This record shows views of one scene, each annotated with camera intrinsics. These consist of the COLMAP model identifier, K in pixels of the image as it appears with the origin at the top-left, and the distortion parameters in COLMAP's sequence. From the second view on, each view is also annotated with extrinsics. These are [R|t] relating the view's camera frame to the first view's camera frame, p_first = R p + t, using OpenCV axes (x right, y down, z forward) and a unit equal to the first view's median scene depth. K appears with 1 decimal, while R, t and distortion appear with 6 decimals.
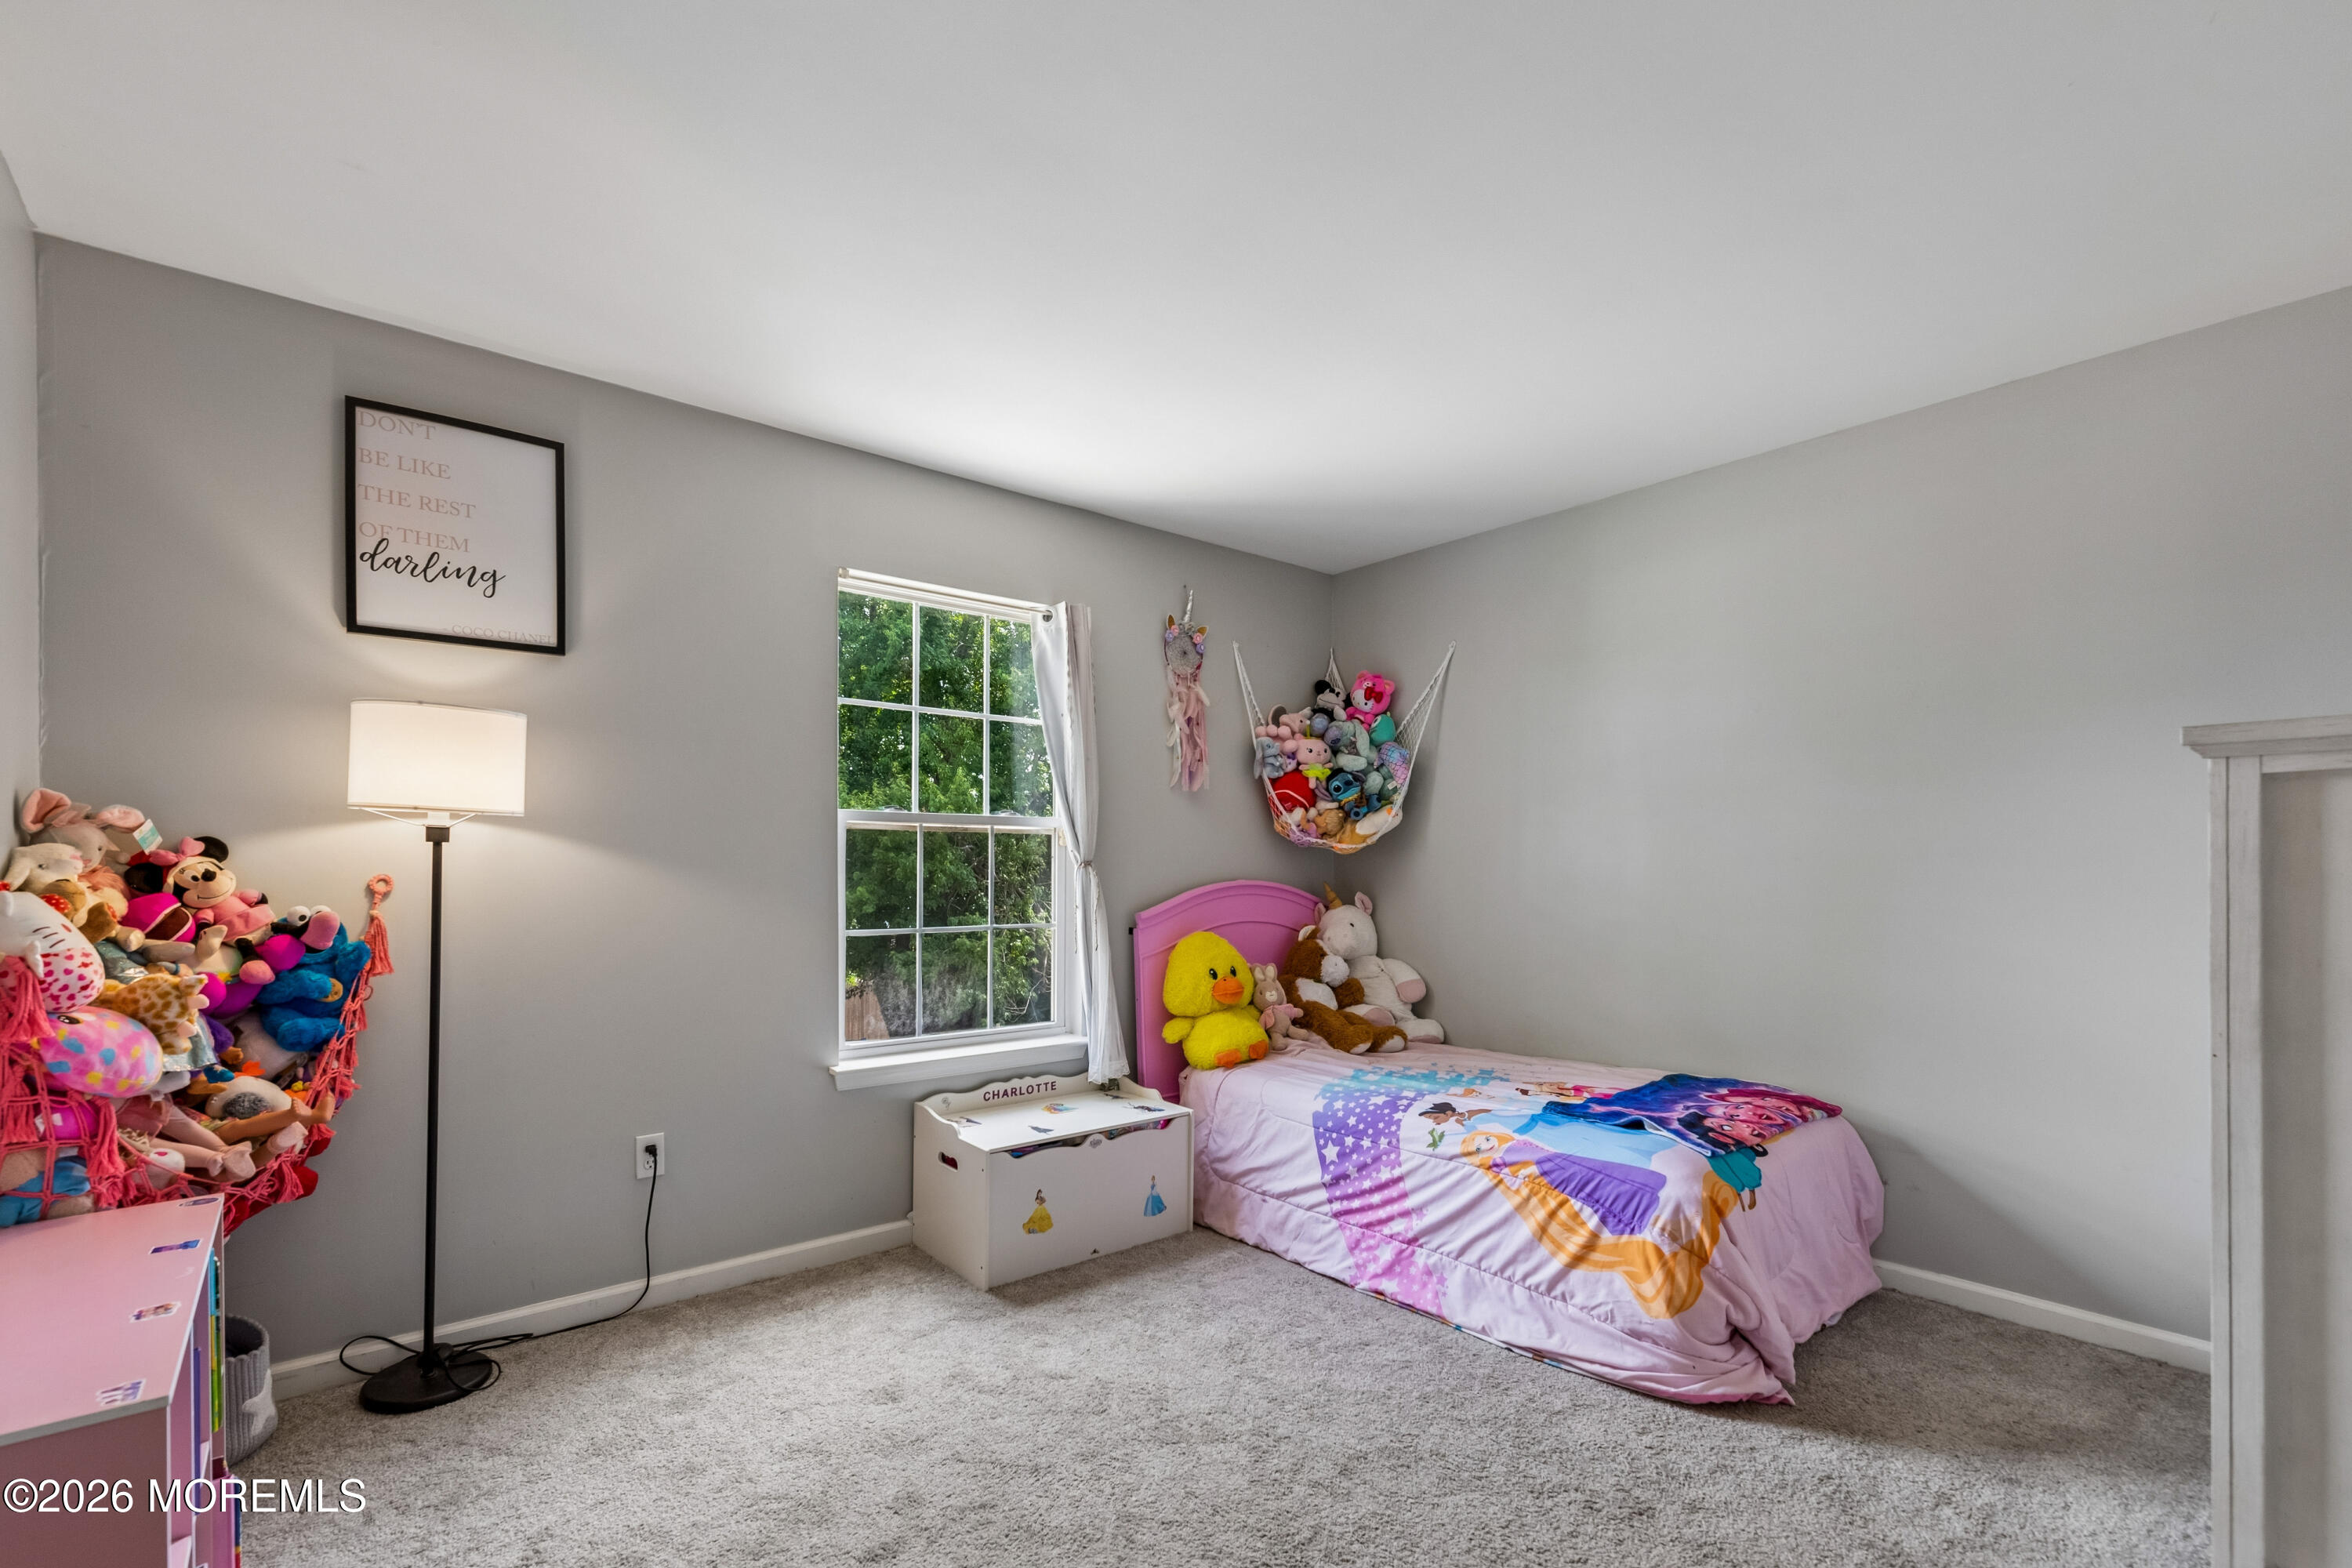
lens RADIAL K [[1034.2, 0, 1182.0], [0, 1034.2, 859.9], [0, 0, 1]] dist [-0.000262, -0.000113]
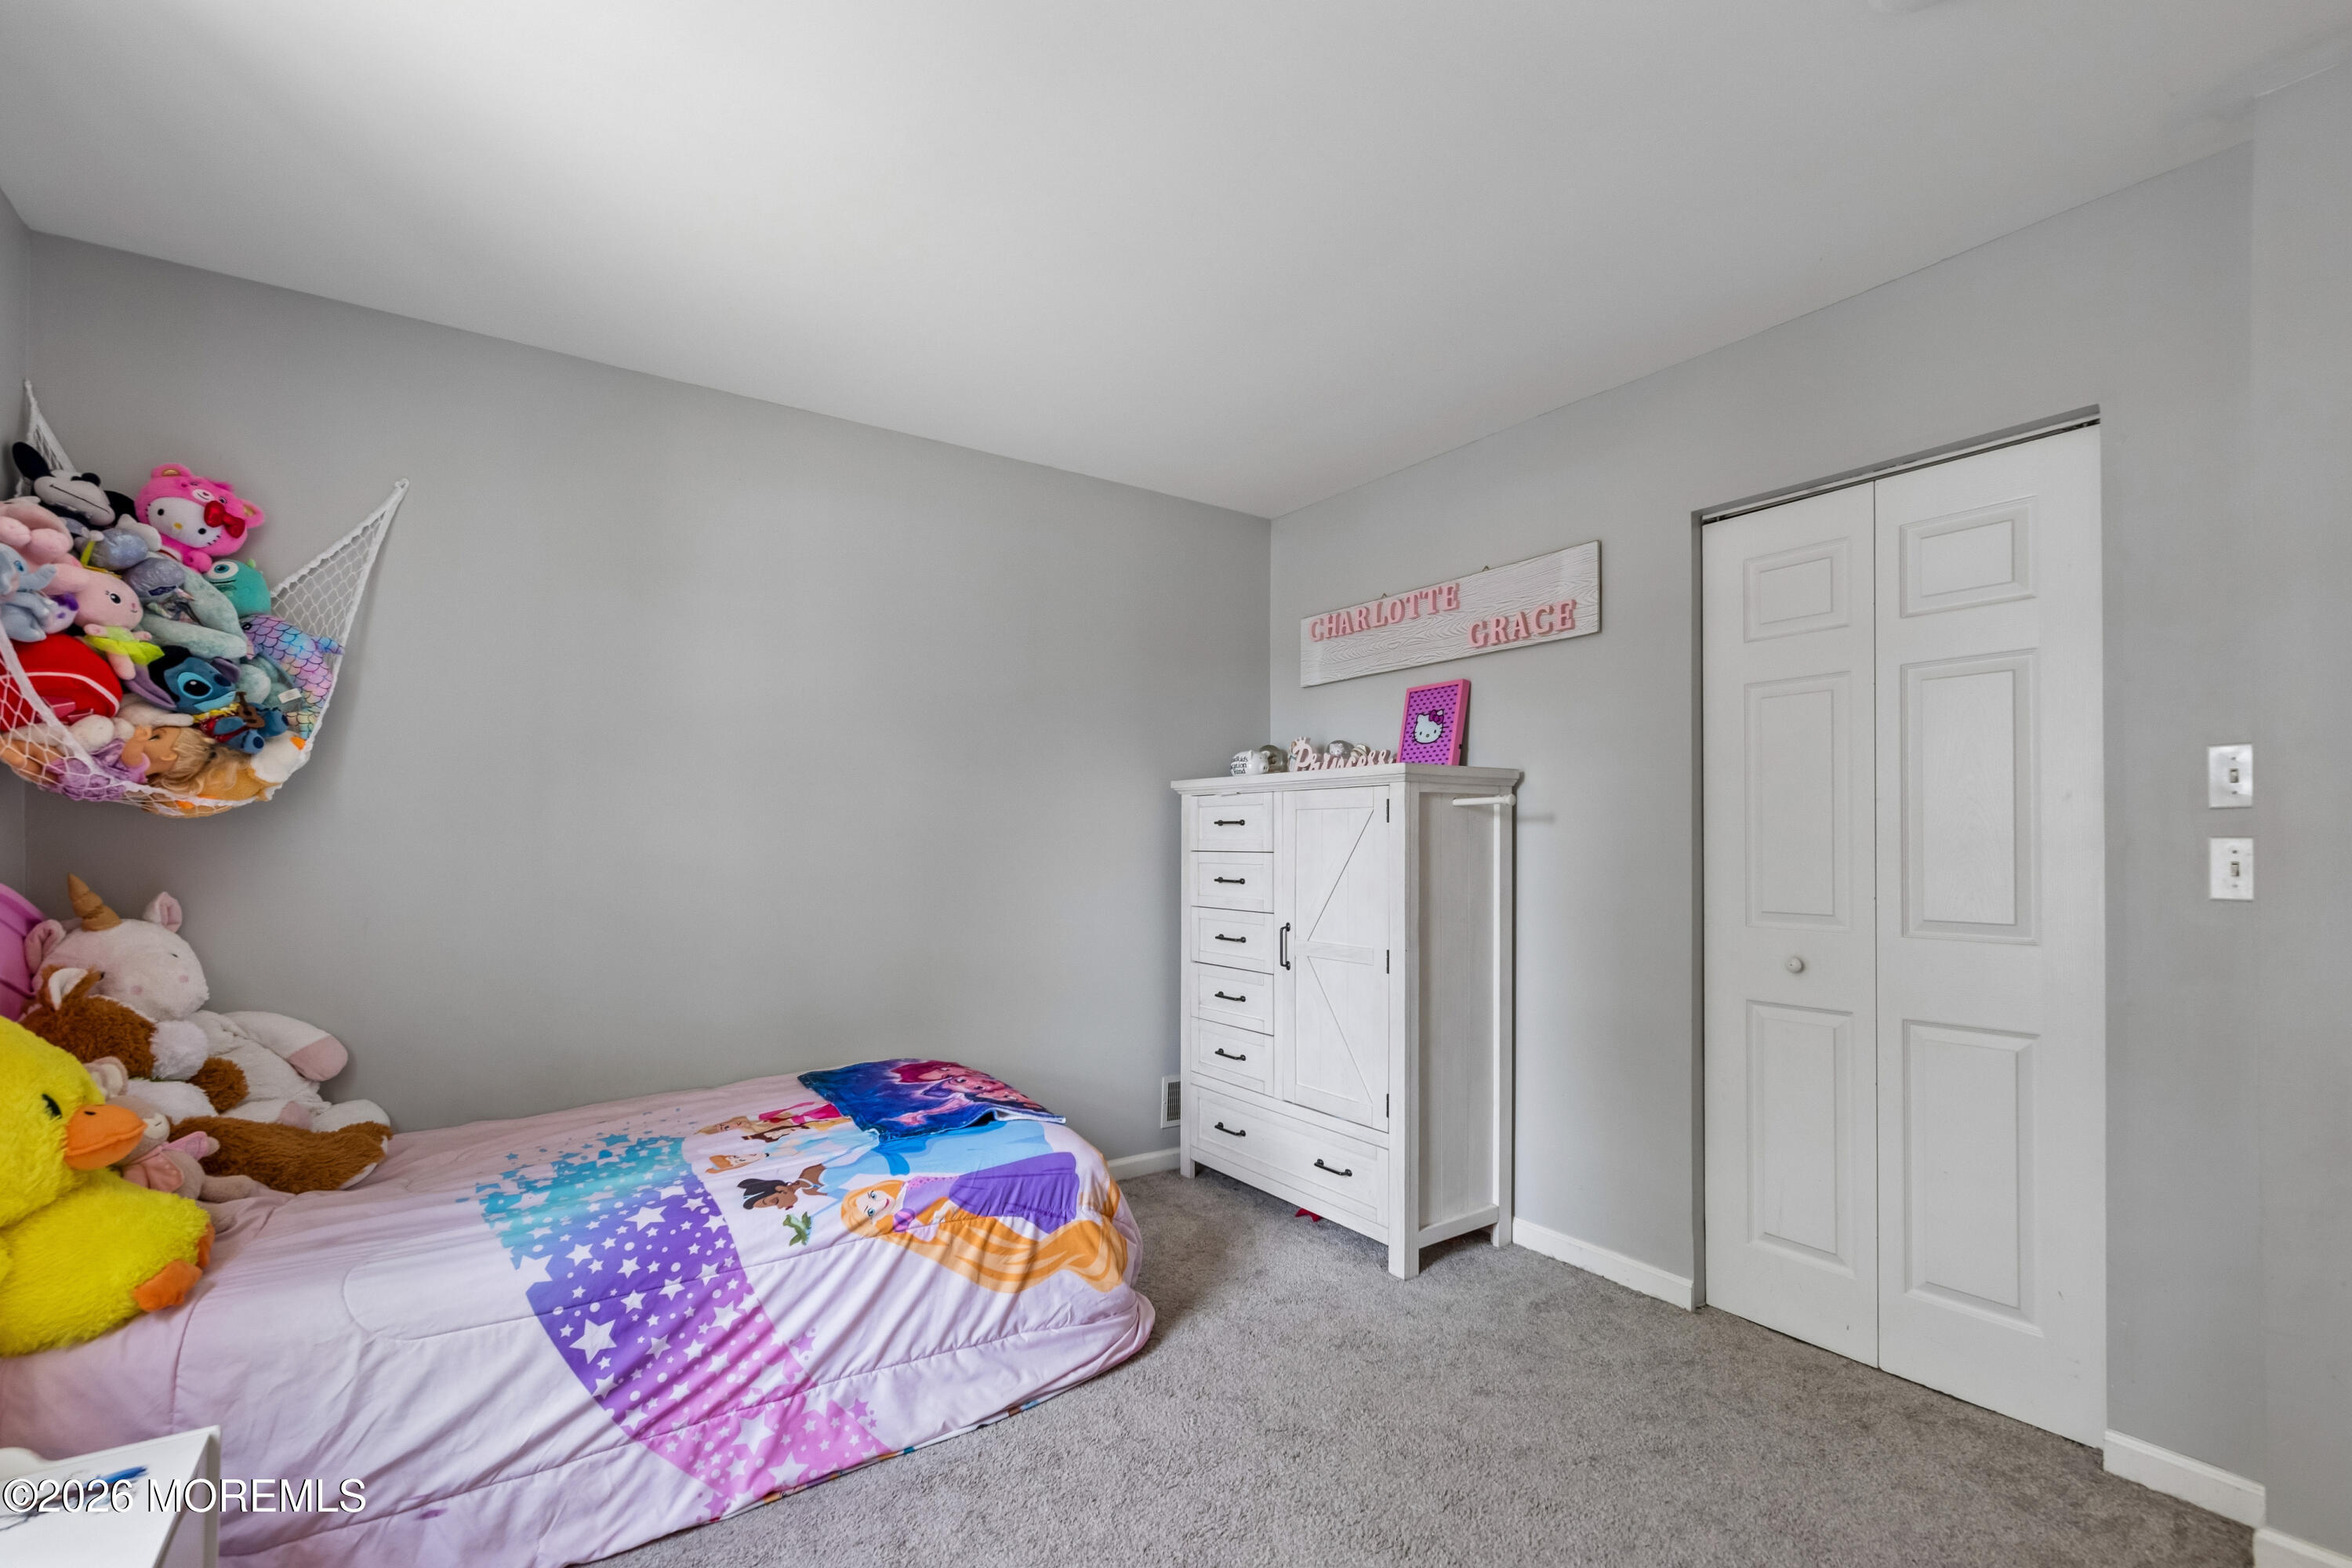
lens RADIAL K [[1030.2, 0, 1176.7], [0, 1030.2, 836.7], [0, 0, 1]] dist [-0.001840, -0.000255]
pose [[0.089453, 0.007920, 0.995960, -0.423840], [-0.006565, 0.999951, -0.007363, 0.005729], [-0.995969, -0.005880, 0.089501, 0.664696]]
